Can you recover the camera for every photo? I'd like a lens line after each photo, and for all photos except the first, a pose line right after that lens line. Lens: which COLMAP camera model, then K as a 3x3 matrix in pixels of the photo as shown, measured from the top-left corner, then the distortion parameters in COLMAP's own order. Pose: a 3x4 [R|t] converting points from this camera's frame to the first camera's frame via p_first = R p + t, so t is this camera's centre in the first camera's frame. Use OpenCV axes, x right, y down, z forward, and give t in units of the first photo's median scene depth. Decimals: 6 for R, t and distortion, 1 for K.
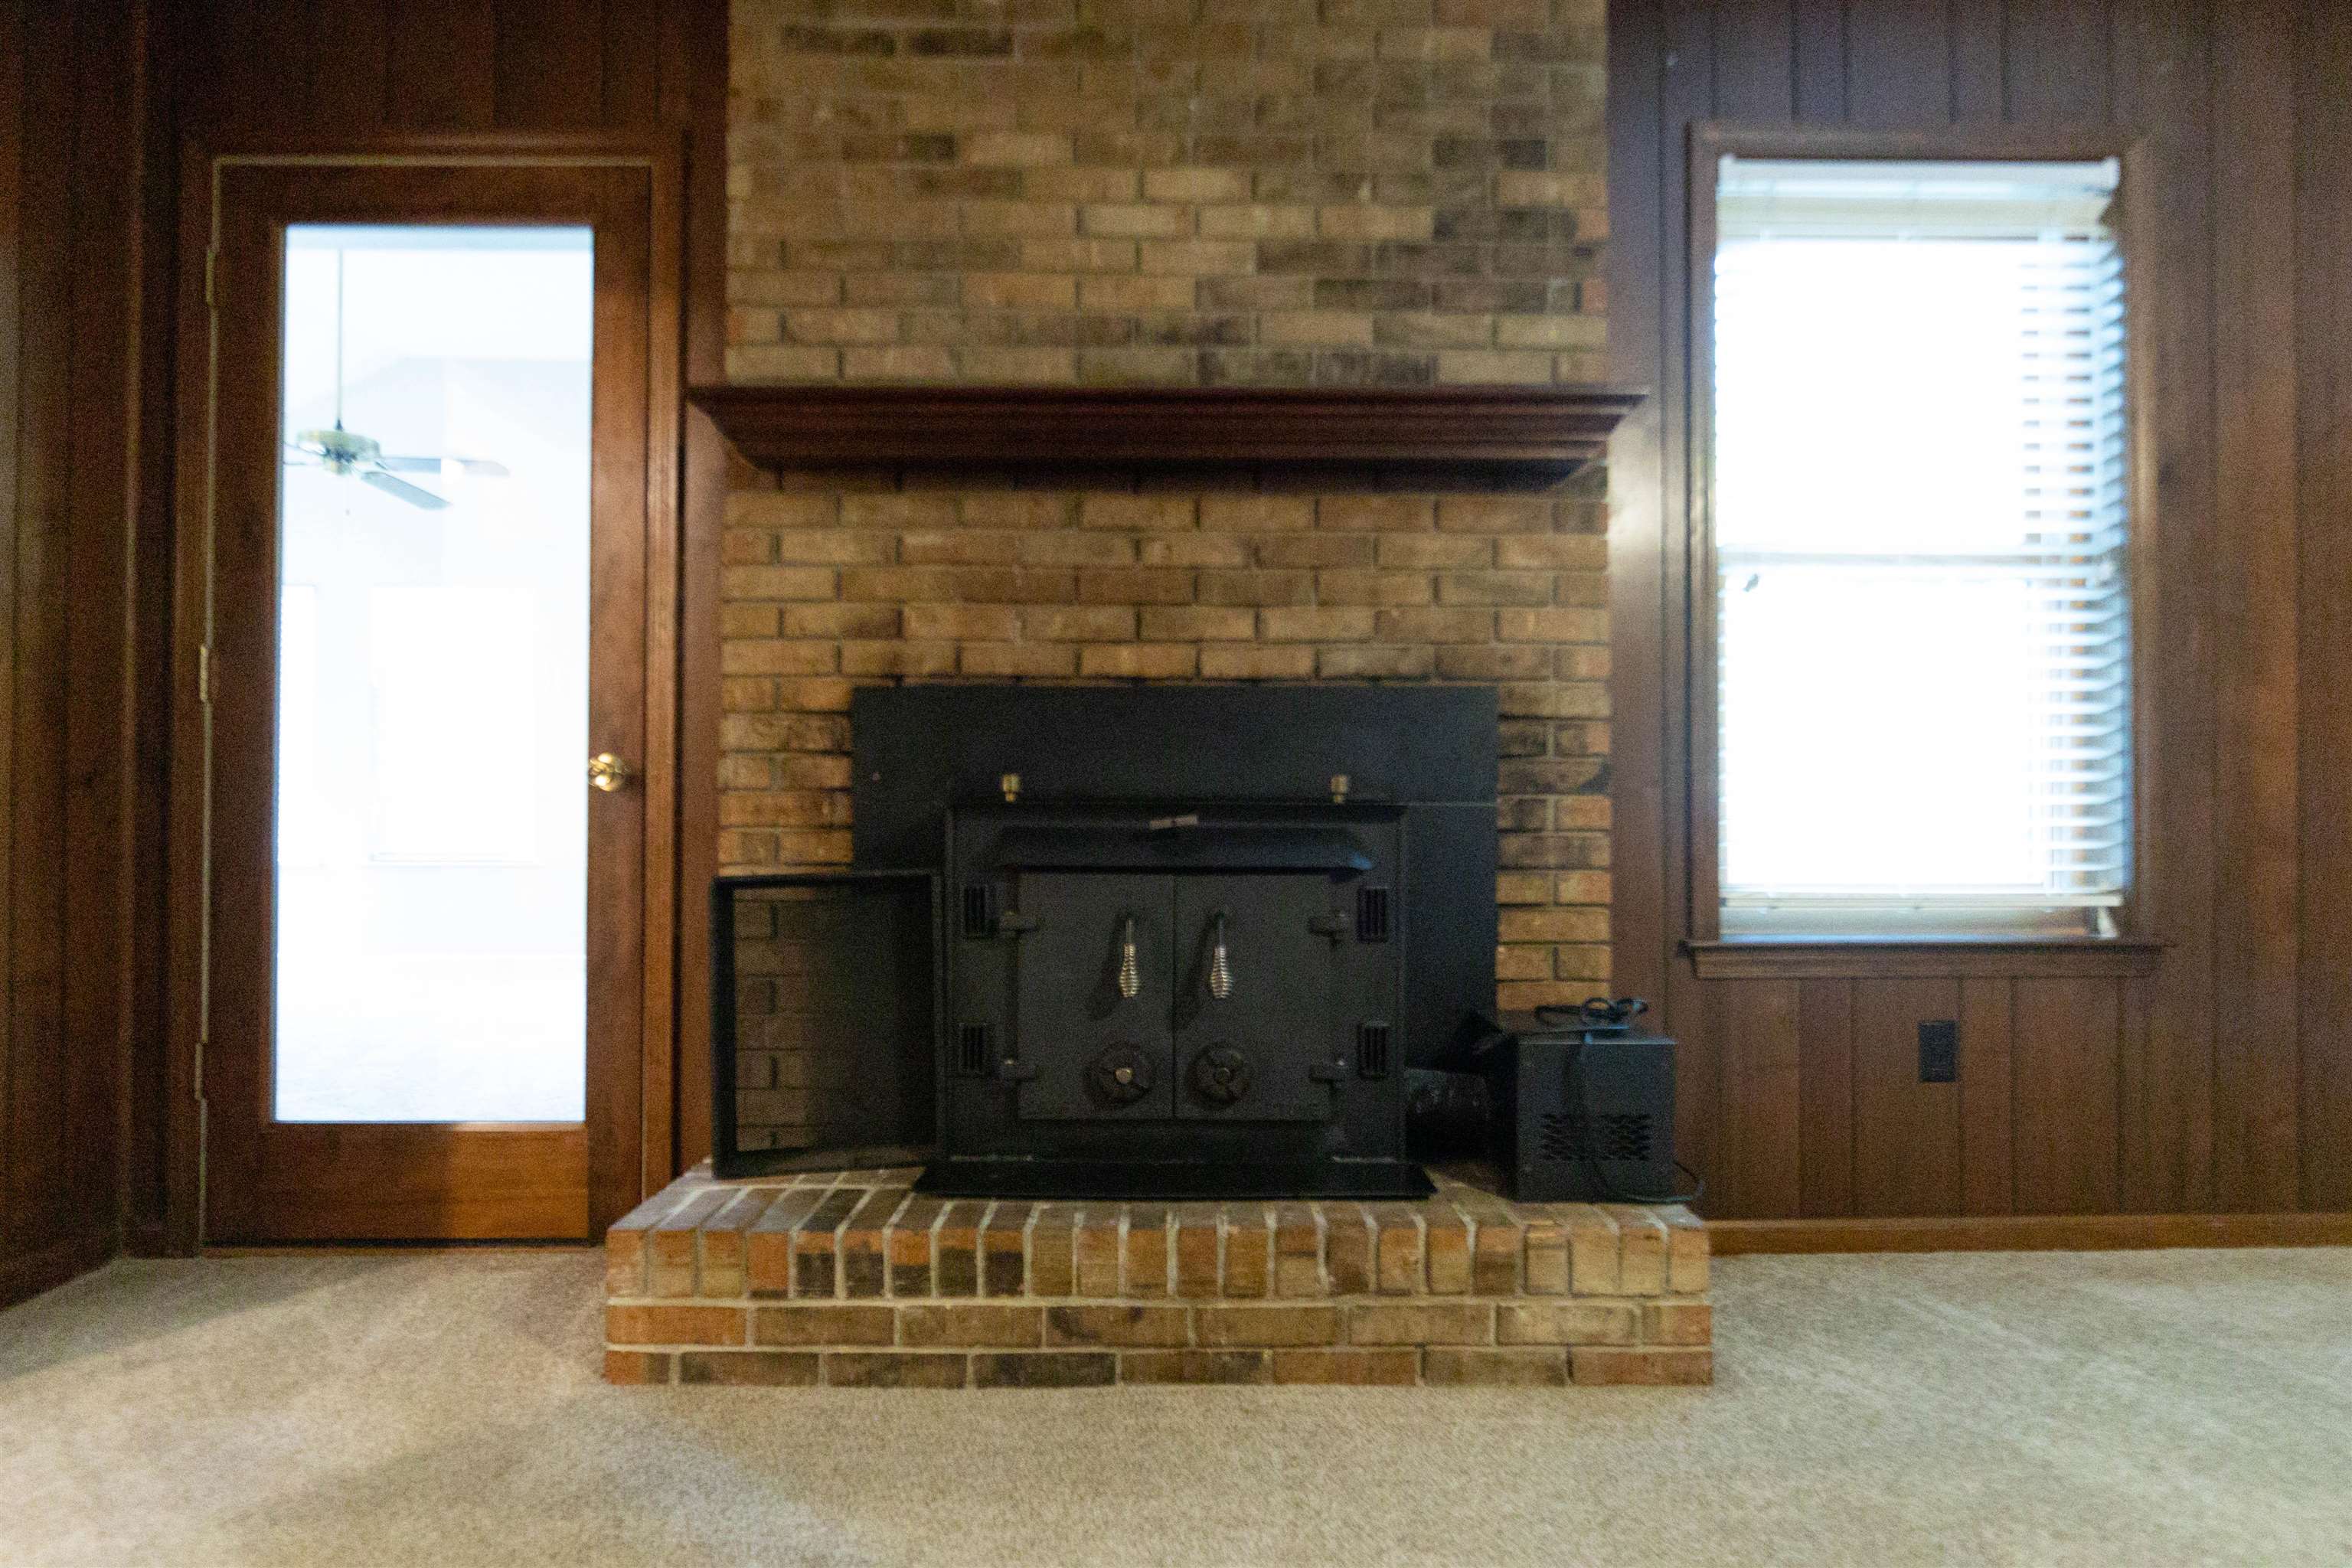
lens RADIAL K [[1245.8, 0, 1176.2], [0, 1245.8, 803.6], [0, 0, 1]] dist [-0.003724, -0.000578]
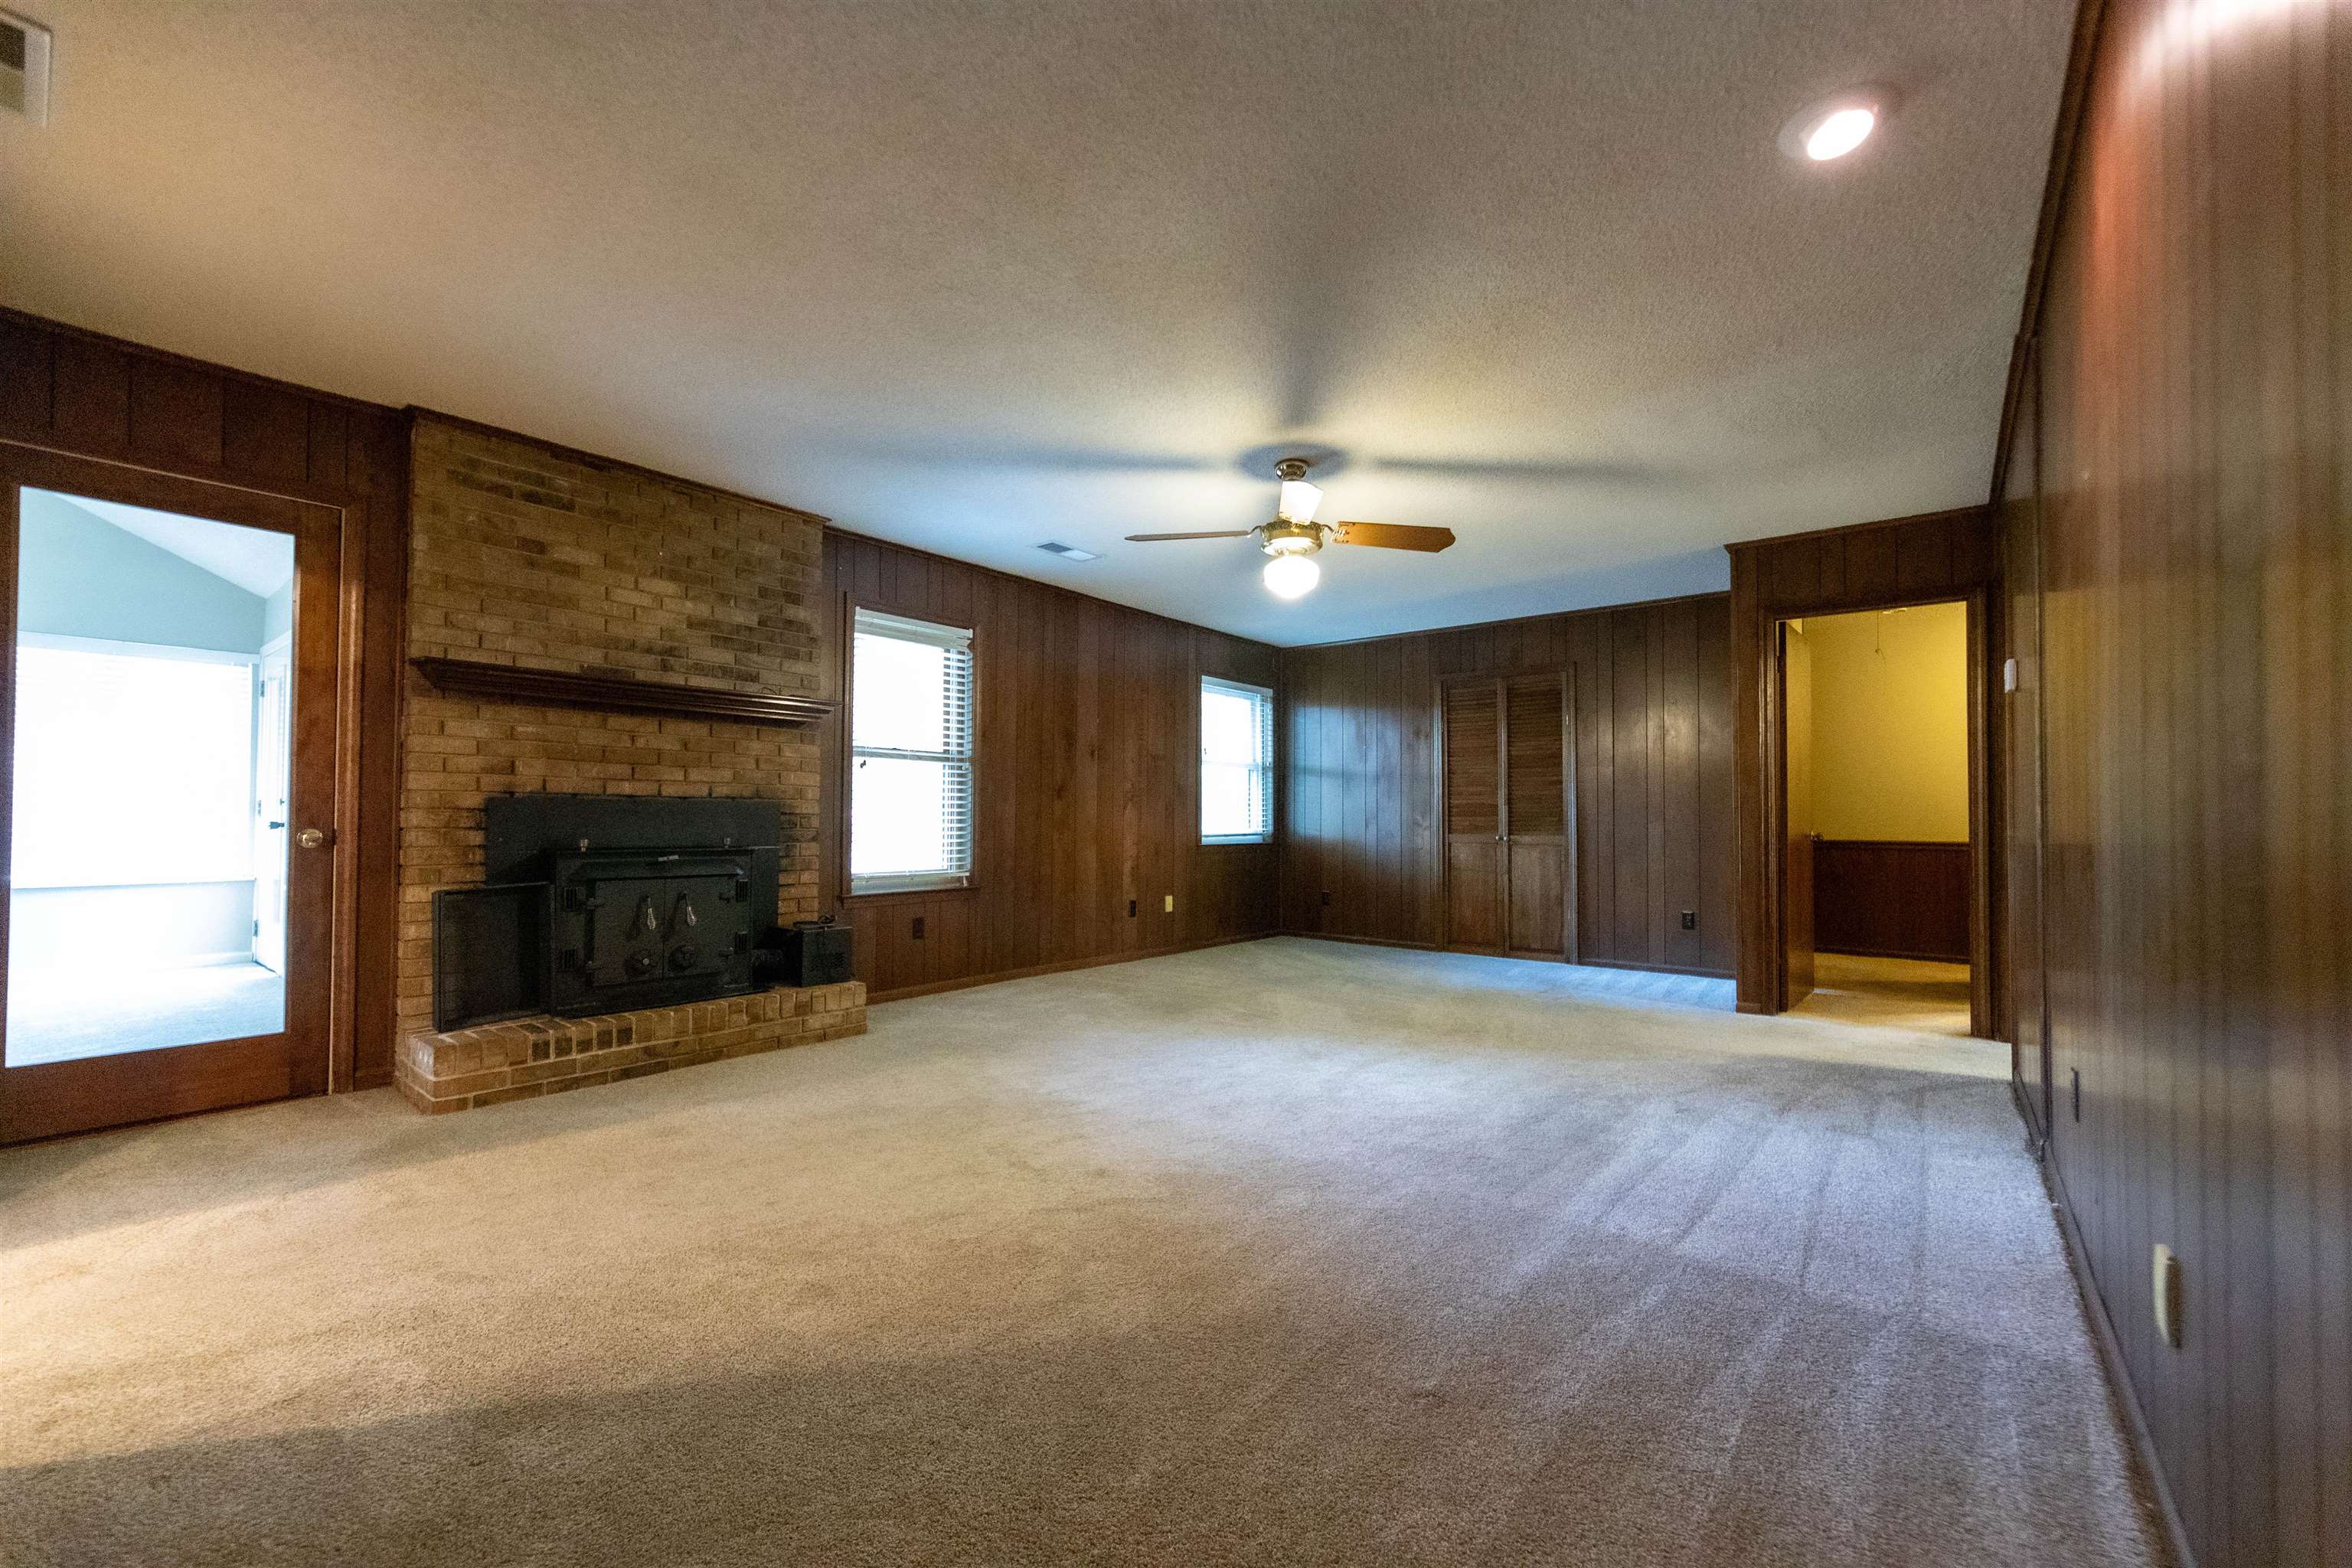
lens RADIAL K [[962.4, 0, 1182.6], [0, 962.4, 805.0], [0, 0, 1]] dist [-0.001290, 0.000034]
pose [[0.629686, 0.014132, 0.776722, -0.778214], [-0.016598, 0.999851, -0.004737, -0.091833], [-0.776673, -0.009909, 0.629826, -0.929592]]
